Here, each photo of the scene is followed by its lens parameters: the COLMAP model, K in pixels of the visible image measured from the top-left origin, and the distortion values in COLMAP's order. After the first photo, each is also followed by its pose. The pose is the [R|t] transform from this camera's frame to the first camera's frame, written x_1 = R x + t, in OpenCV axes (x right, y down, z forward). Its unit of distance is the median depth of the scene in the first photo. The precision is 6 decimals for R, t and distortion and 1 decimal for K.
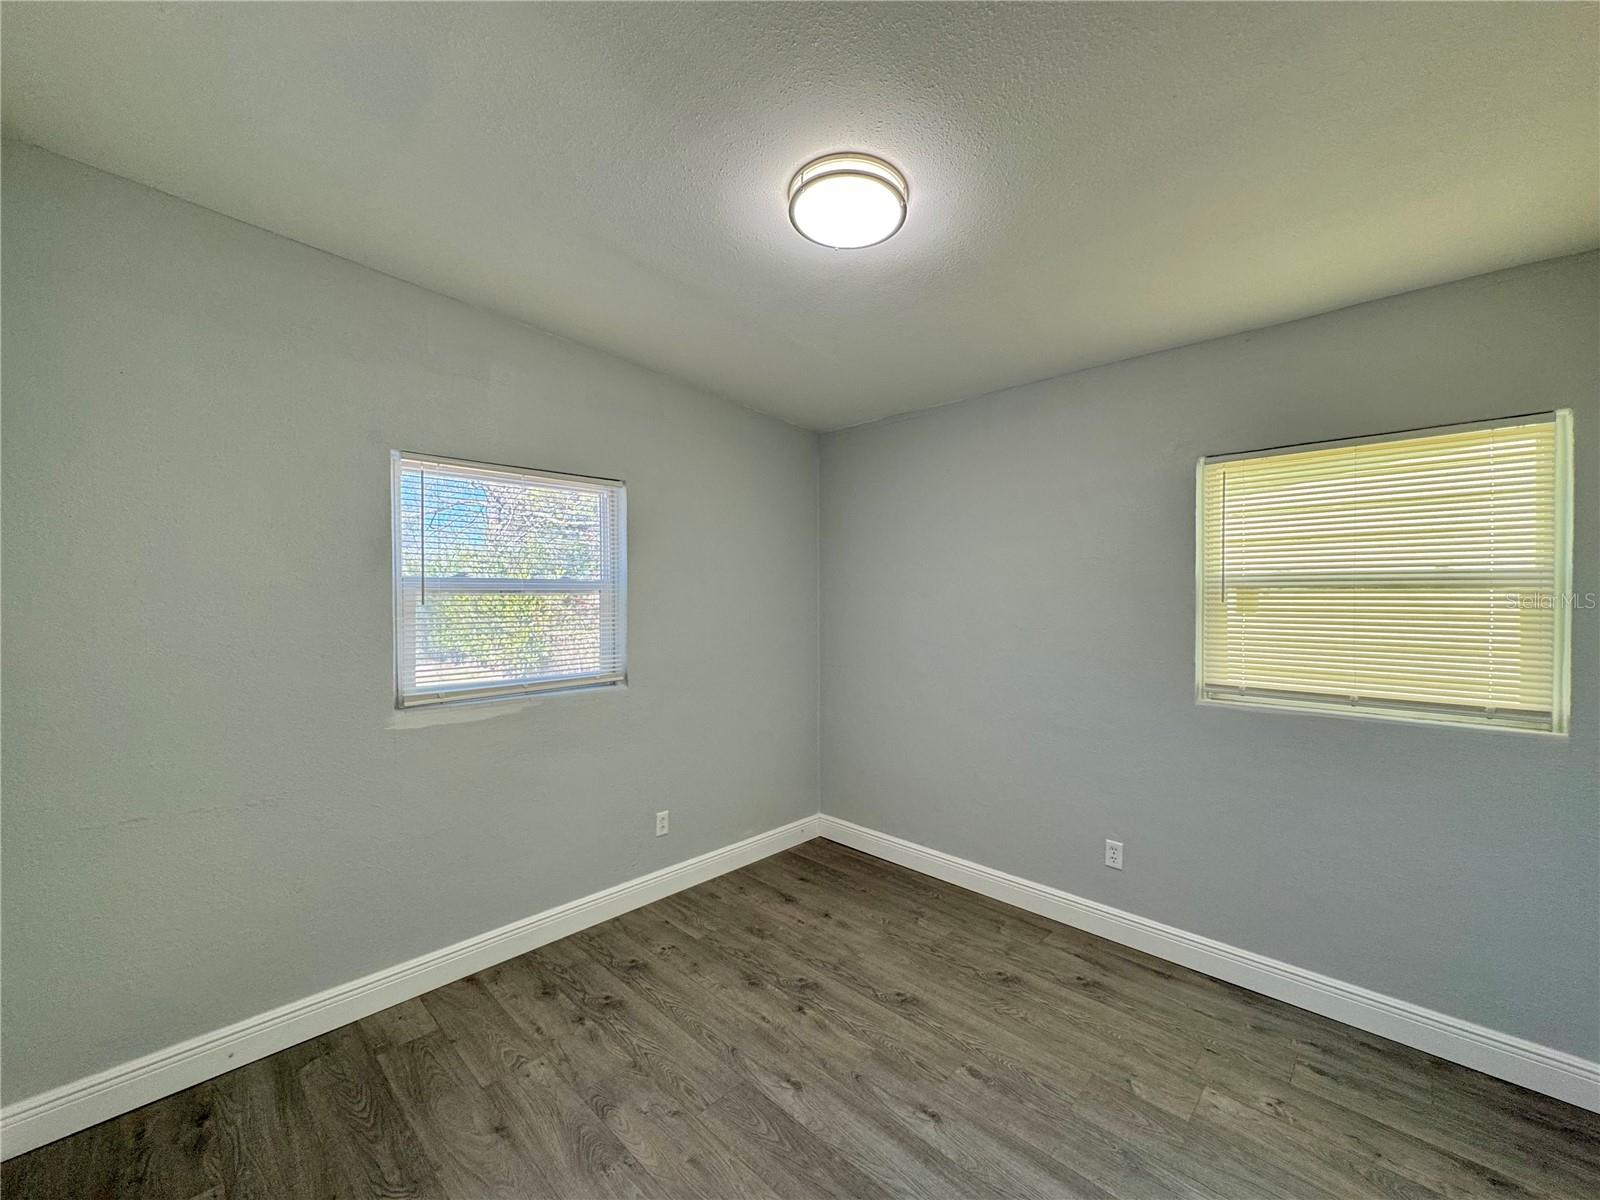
lens RADIAL K [[640.2, 0, 799.0], [0, 640.2, 600.9], [0, 0, 1]] dist [-0.001127, 0.000214]
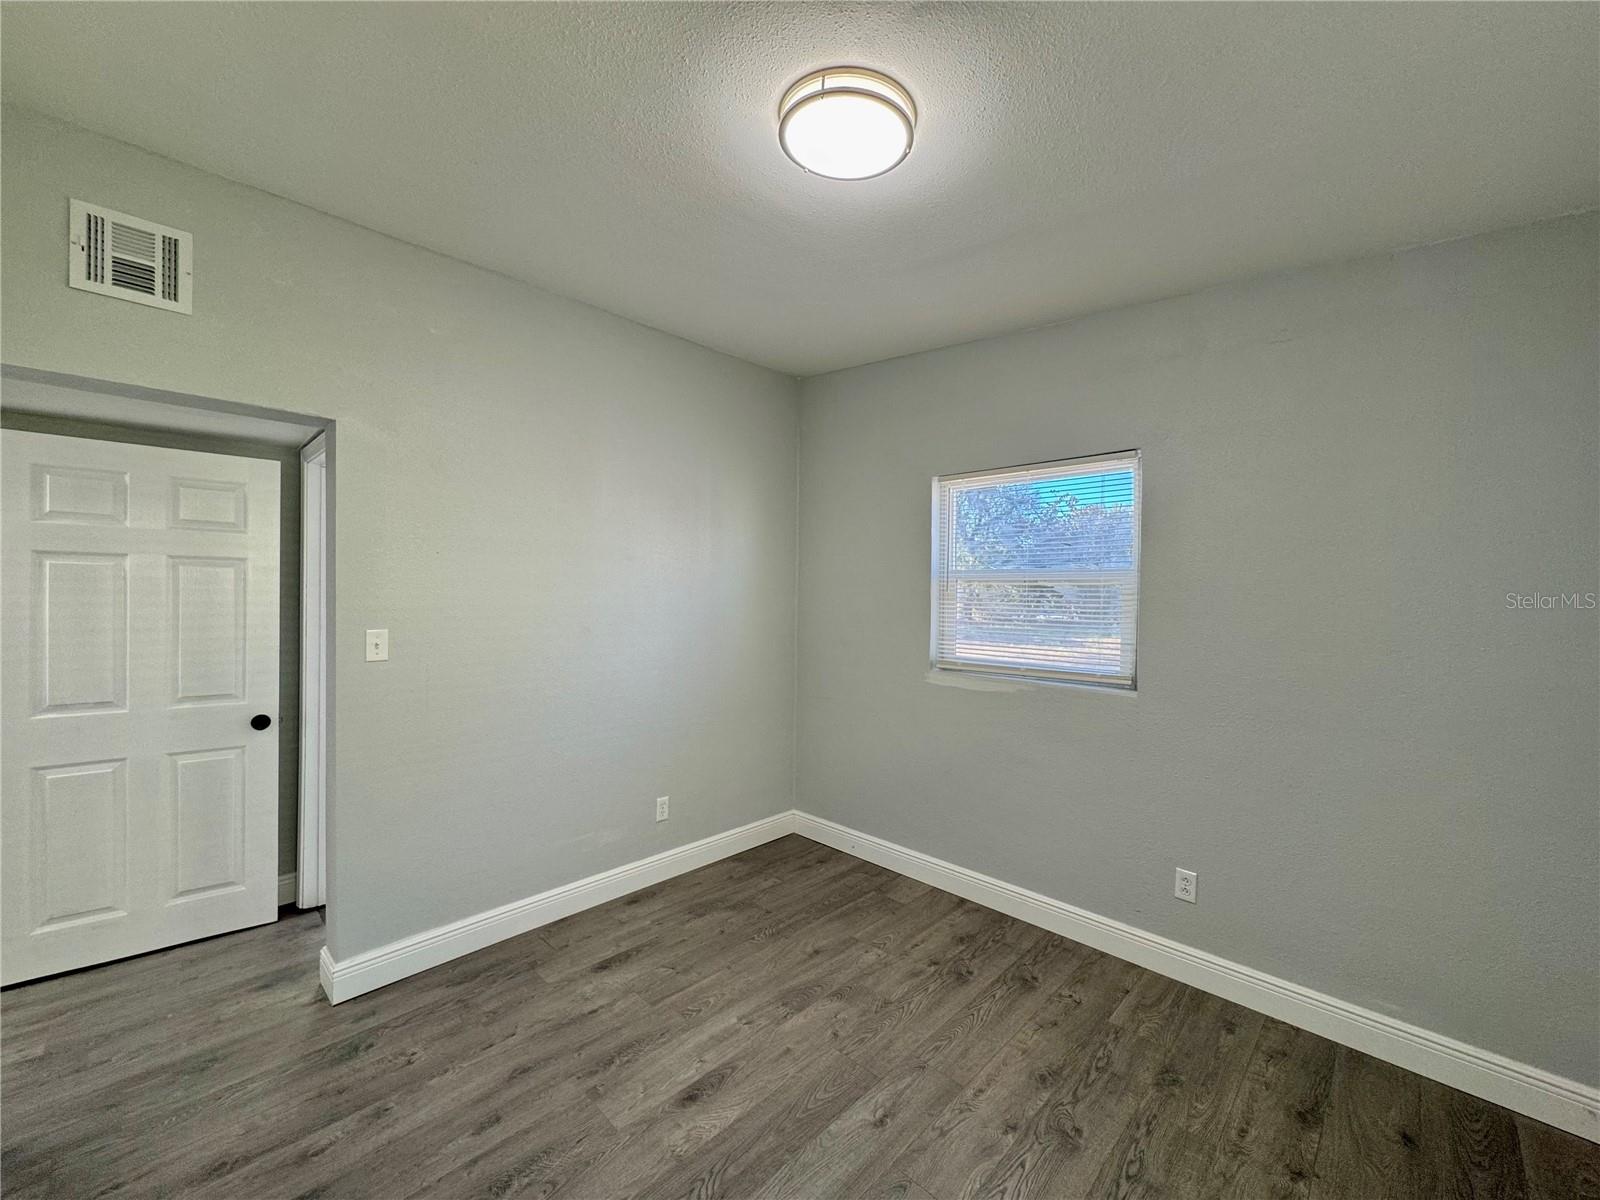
lens RADIAL K [[640.2, 0, 799.0], [0, 640.2, 600.9], [0, 0, 1]] dist [-0.001127, 0.000214]
pose [[-0.004548, 0.017796, -0.999831, 0.749692], [-0.020475, 0.999630, 0.017885, 0.008719], [0.999780, 0.020553, -0.004182, 0.743432]]
